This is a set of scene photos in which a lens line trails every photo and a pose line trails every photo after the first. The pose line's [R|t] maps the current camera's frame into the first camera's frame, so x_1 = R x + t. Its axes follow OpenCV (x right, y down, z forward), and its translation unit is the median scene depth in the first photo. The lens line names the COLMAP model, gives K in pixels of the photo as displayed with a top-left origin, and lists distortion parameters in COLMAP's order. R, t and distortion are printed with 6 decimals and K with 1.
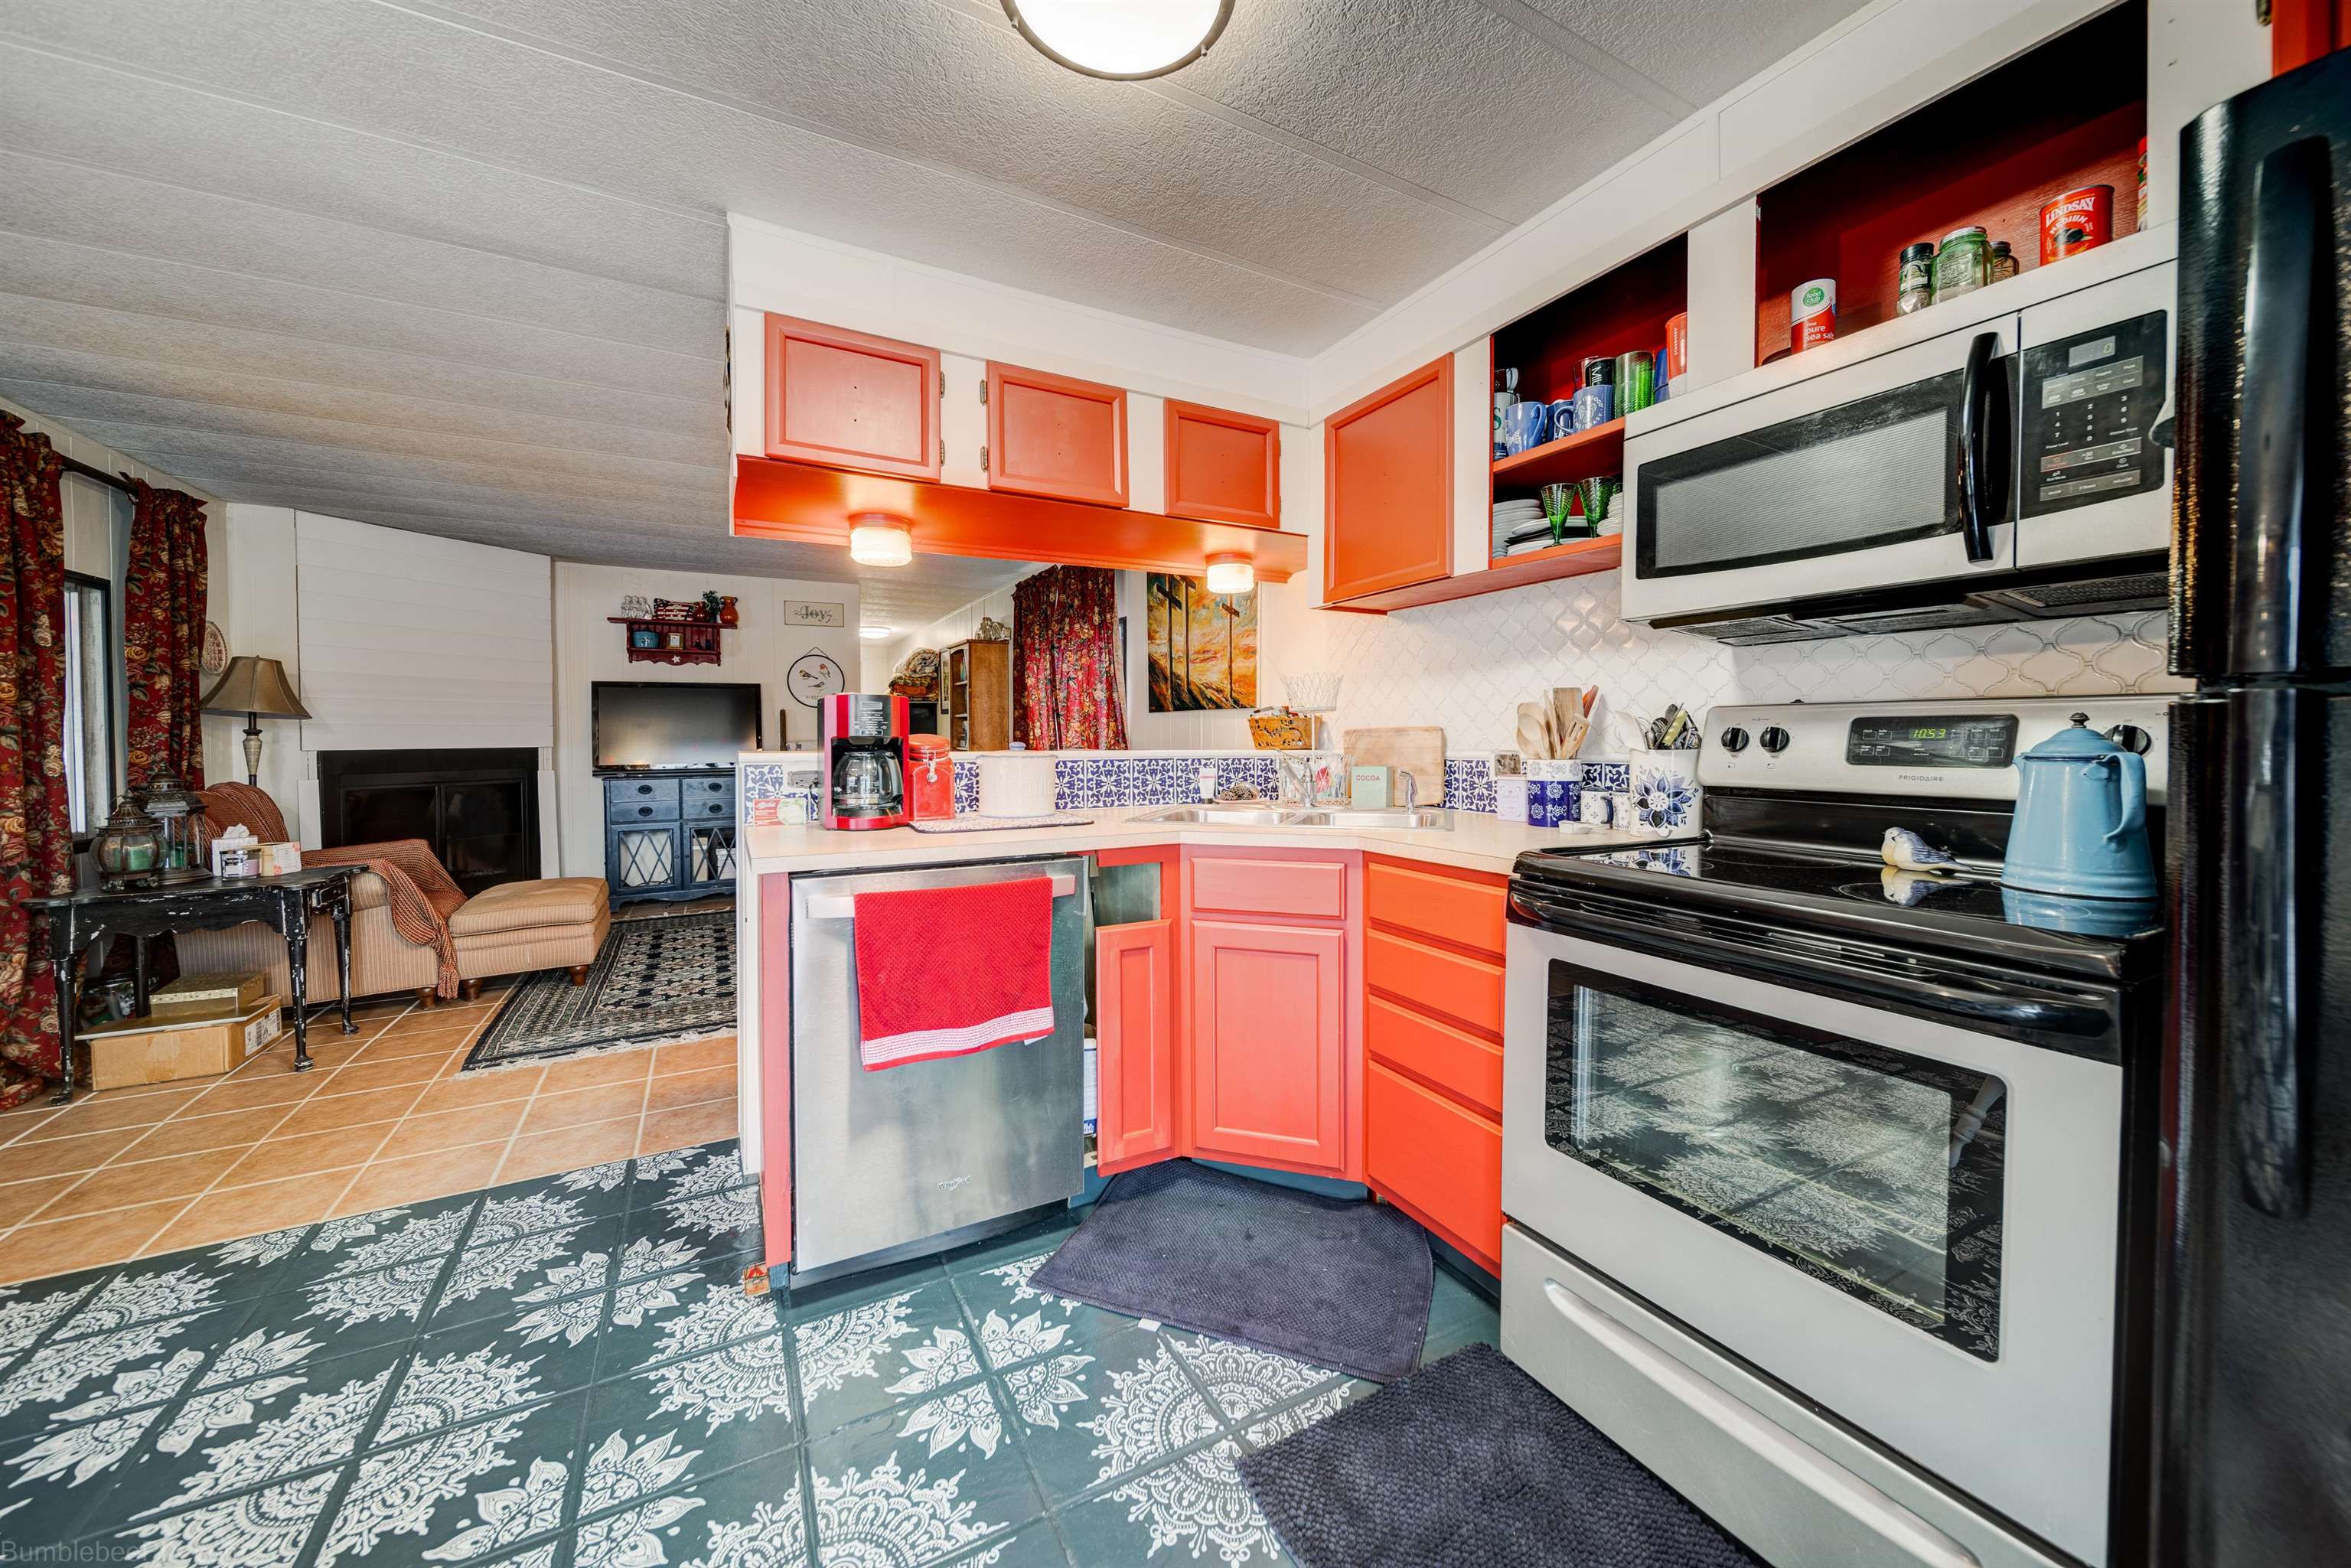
lens RADIAL K [[859.2, 0, 1186.4], [0, 859.2, 739.2], [0, 0, 1]] dist [-0.000863, 0.000321]
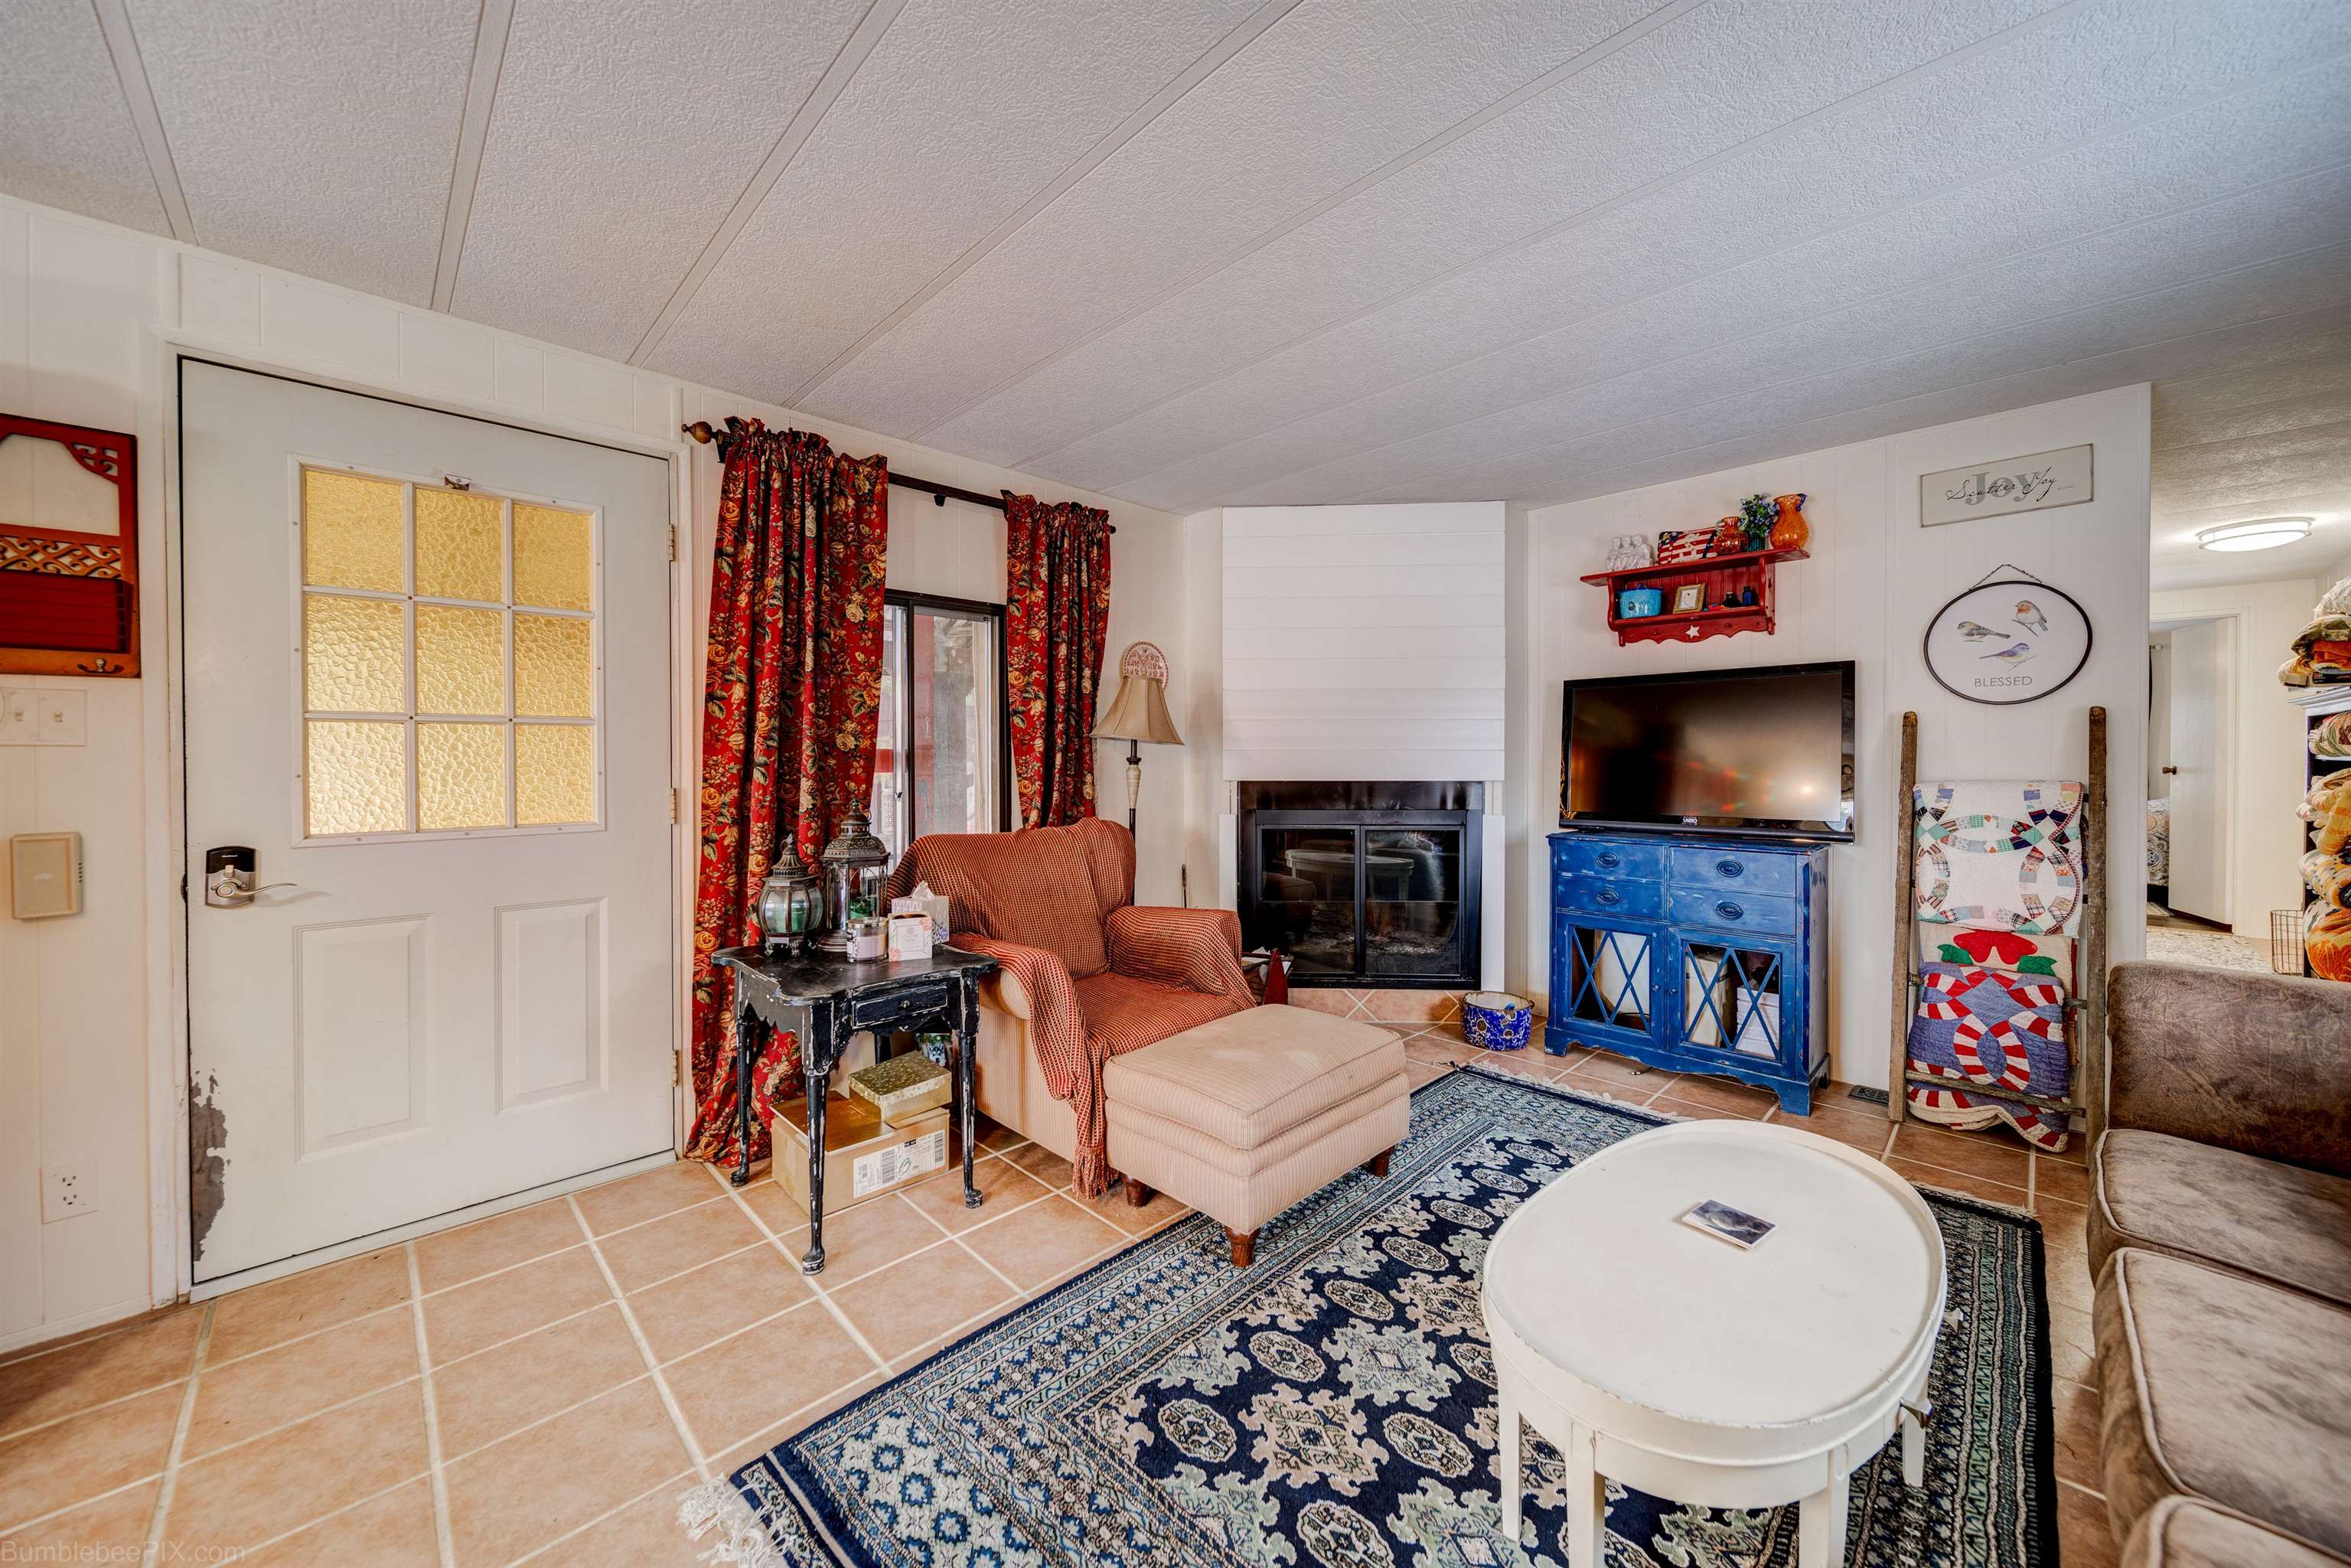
lens RADIAL K [[839.8, 0, 1209.8], [0, 839.8, 766.2], [0, 0, 1]] dist [-0.006804, -0.000131]
pose [[0.287392, 0.015777, -0.957683, -0.331481], [-0.005922, 0.999874, 0.014695, -0.021673], [0.957795, 0.001448, 0.287450, 1.158117]]
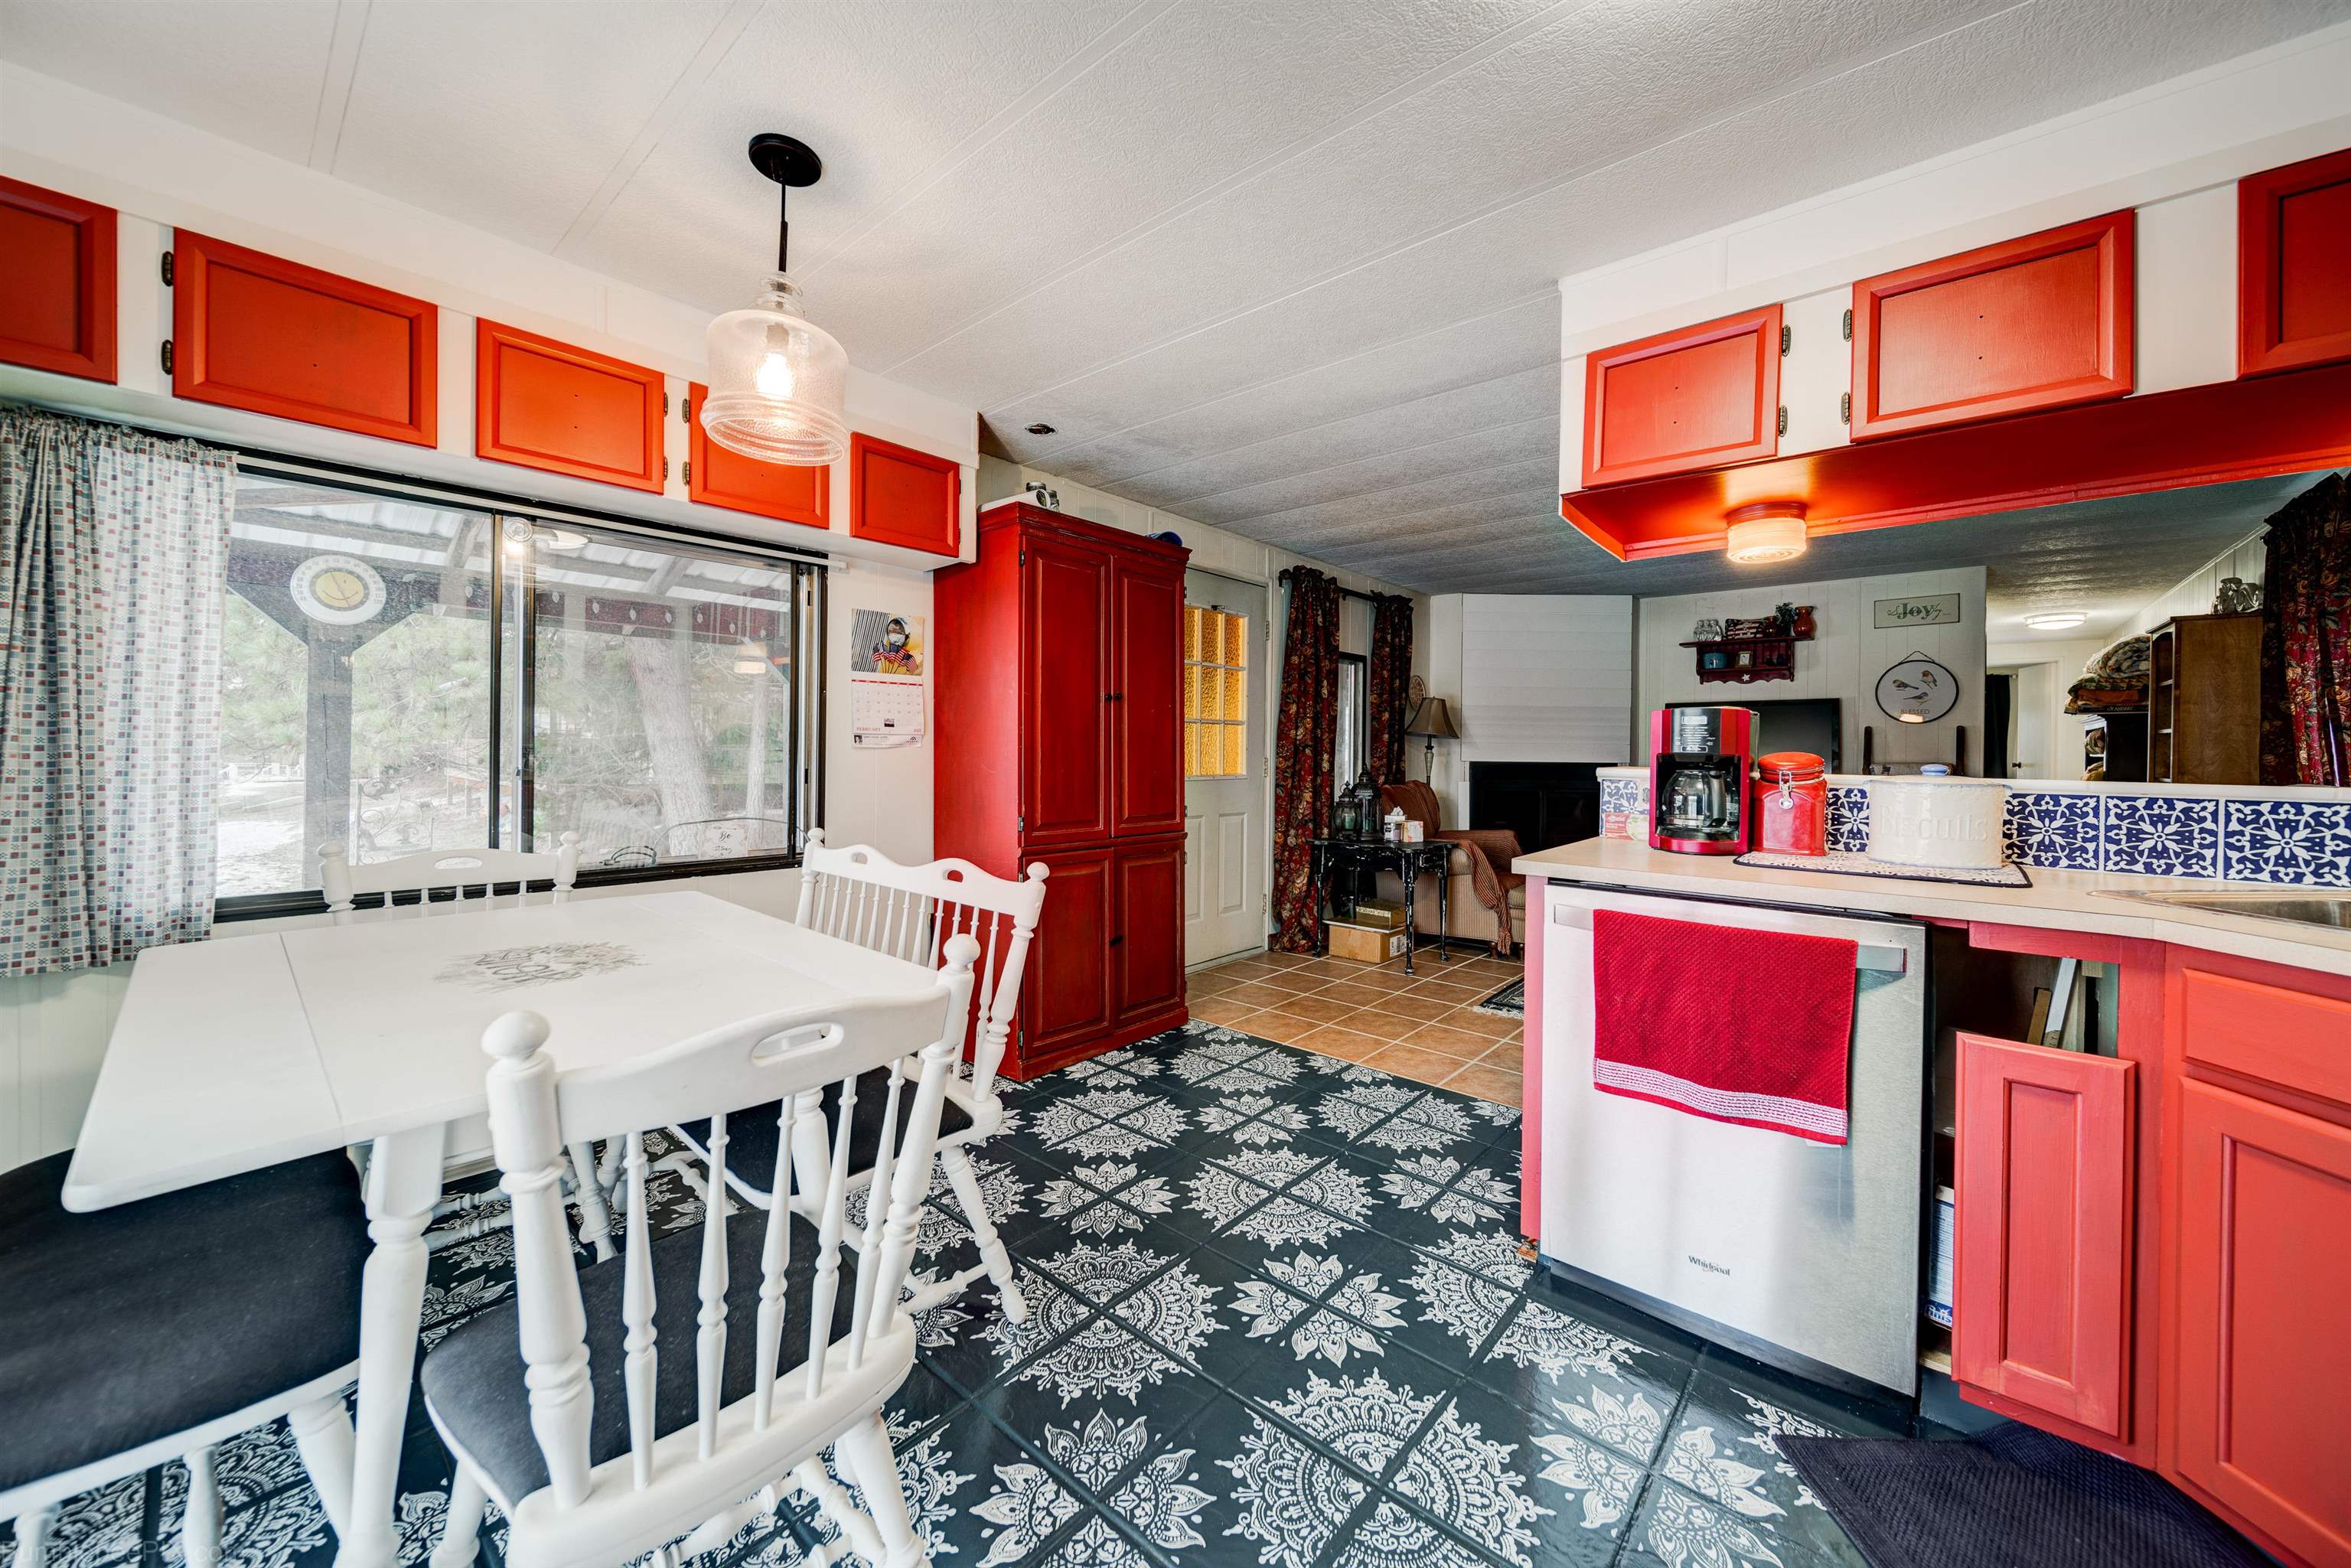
lens RADIAL K [[859.2, 0, 1202.1], [0, 859.2, 751.7], [0, 0, 1]] dist [-0.000863, 0.000321]
pose [[0.355831, 0.010053, -0.934496, 0.238921], [-0.018008, 0.999830, 0.003899, 0.000180], [0.934377, 0.015441, 0.355952, 0.132778]]
